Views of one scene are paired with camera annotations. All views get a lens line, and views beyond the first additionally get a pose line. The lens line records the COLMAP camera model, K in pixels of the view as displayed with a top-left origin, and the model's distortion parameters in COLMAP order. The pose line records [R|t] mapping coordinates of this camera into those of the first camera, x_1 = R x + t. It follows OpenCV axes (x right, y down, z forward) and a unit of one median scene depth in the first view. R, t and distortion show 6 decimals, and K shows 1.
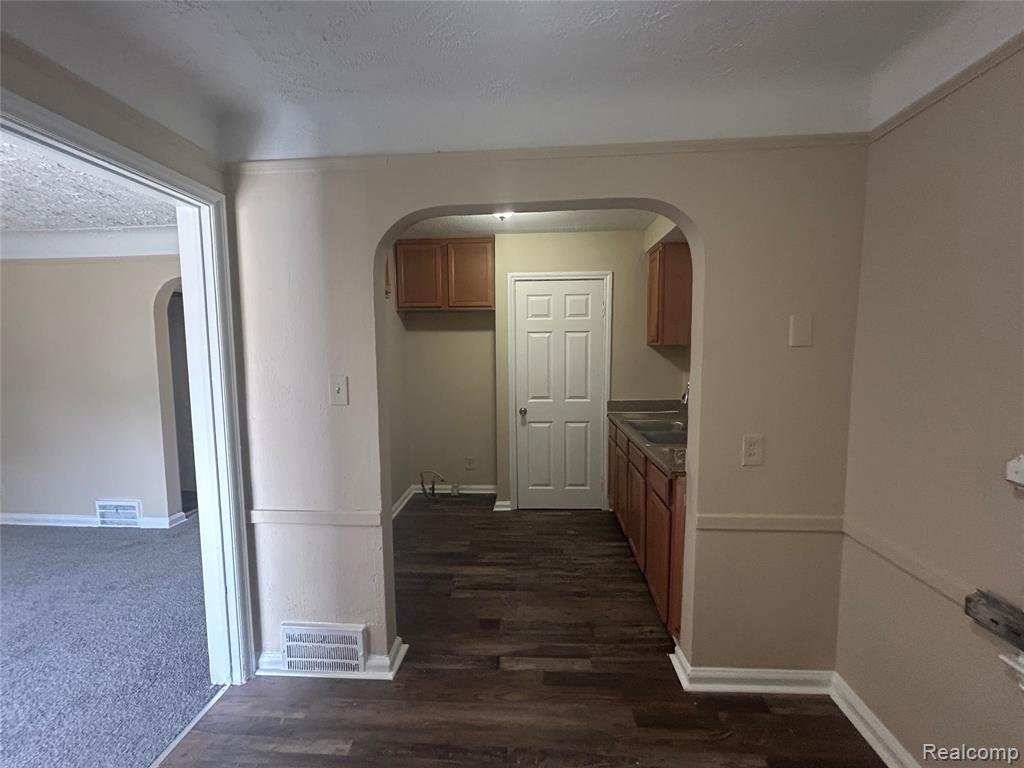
lens RADIAL K [[410.8, 0, 514.3], [0, 410.8, 382.5], [0, 0, 1]] dist [0.002986, -0.000281]
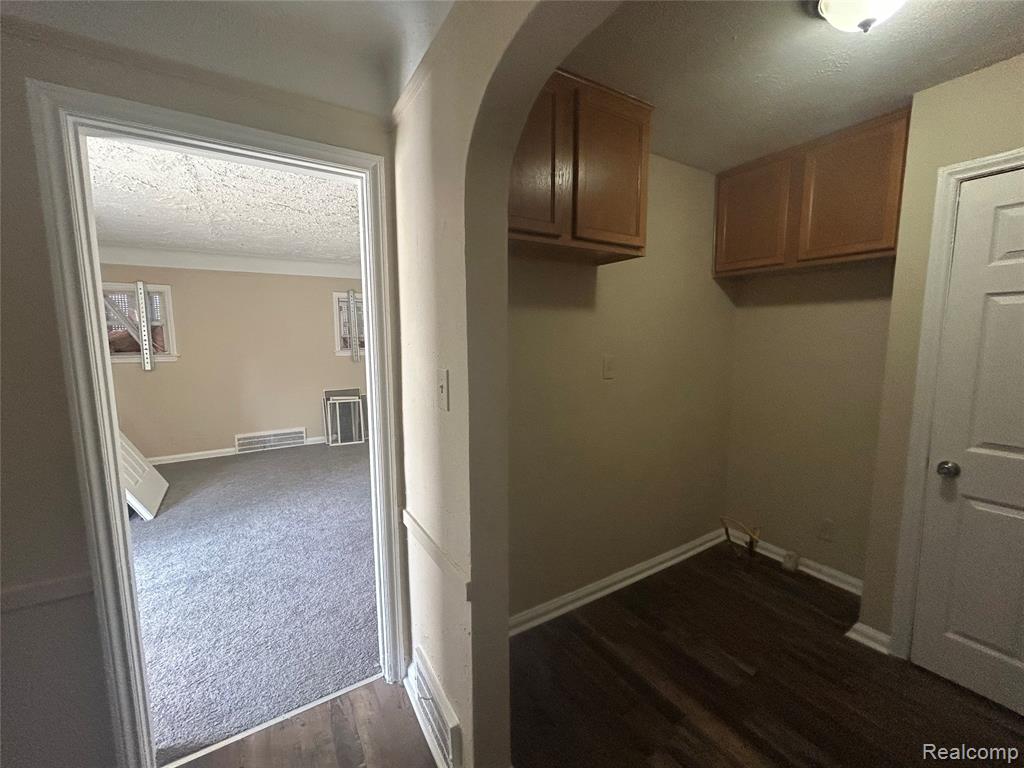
lens RADIAL K [[410.8, 0, 514.3], [0, 410.8, 382.5], [0, 0, 1]] dist [0.002986, -0.000281]
pose [[0.576173, 0.100015, -0.811186, 0.105886], [-0.071171, 0.994854, 0.072108, -0.025387], [0.814223, 0.016186, 0.580326, 0.335755]]
